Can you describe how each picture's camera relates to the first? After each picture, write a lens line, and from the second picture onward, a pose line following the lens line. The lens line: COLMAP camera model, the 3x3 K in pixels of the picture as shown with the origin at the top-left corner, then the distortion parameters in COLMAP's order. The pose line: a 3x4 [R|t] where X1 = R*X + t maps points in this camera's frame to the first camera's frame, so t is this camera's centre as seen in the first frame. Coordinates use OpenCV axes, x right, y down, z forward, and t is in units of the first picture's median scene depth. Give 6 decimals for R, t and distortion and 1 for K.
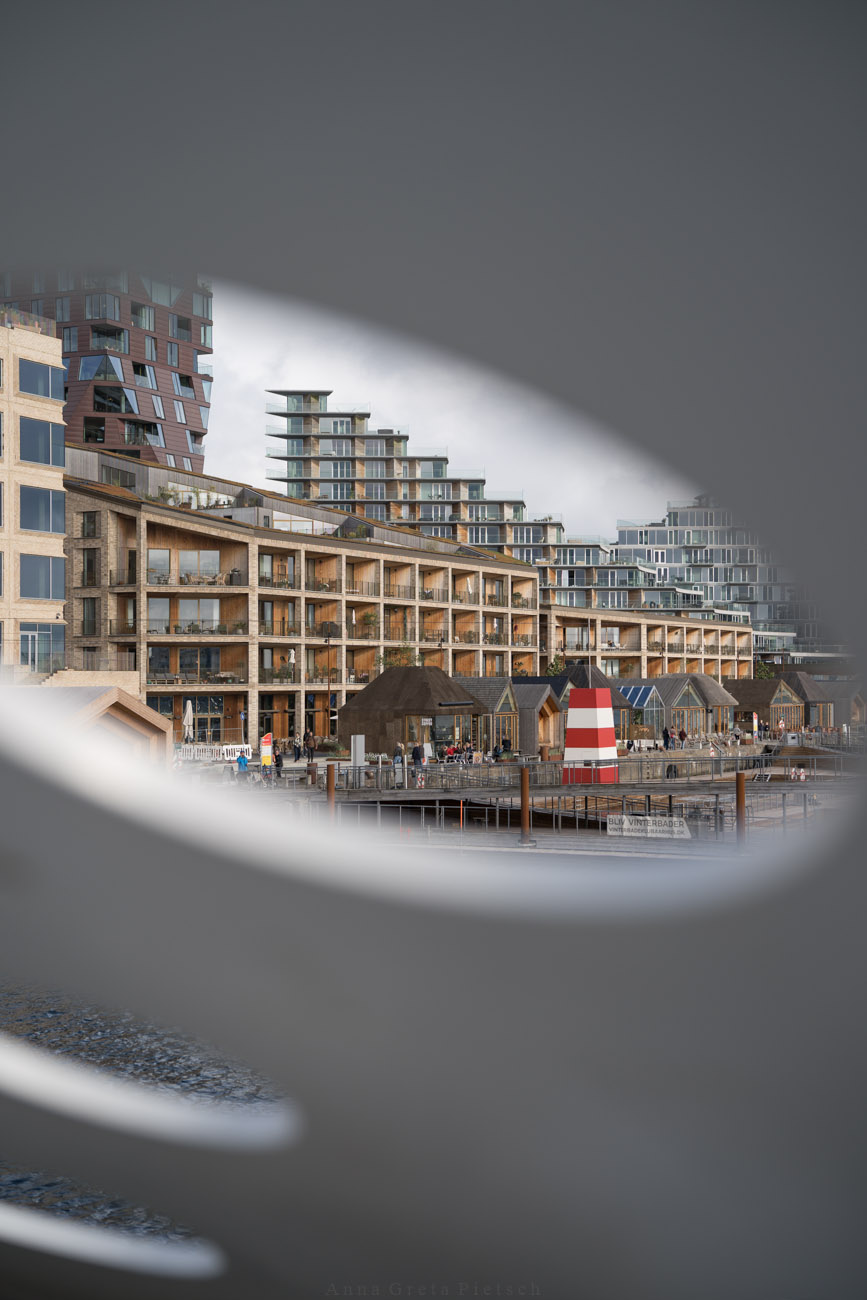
lens RADIAL K [[1876.0, 0, 433.5], [0, 1876.0, 650.0], [0, 0, 1]] dist [0.099617, -0.022600]
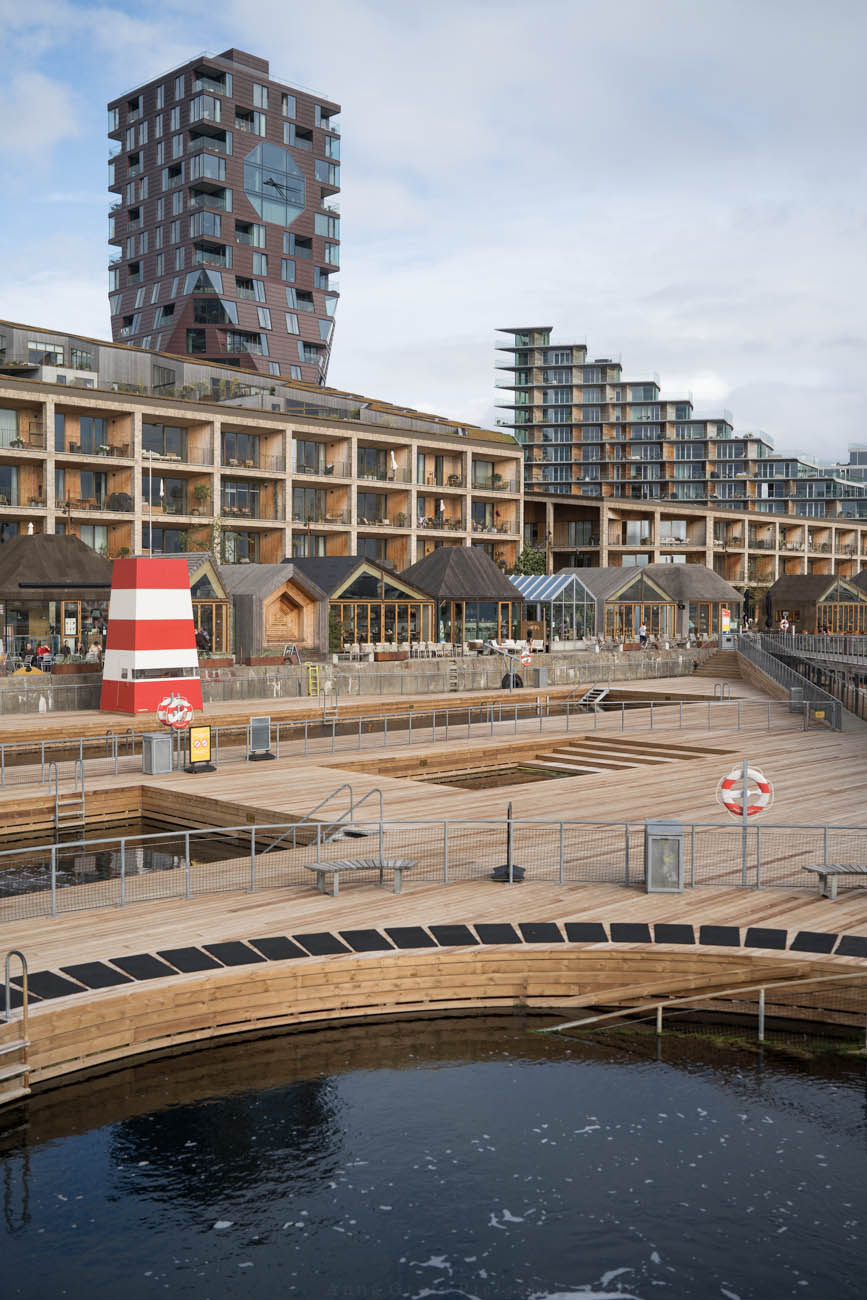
lens RADIAL K [[1310.6, 0, 433.5], [0, 1310.6, 650.0], [0, 0, 1]] dist [-0.058008, 0.006186]
pose [[0.952786, 0.019952, -0.302987, 0.118938], [-0.002028, 0.998235, 0.059357, 0.009362], [0.303636, -0.055940, 0.951144, 0.223246]]
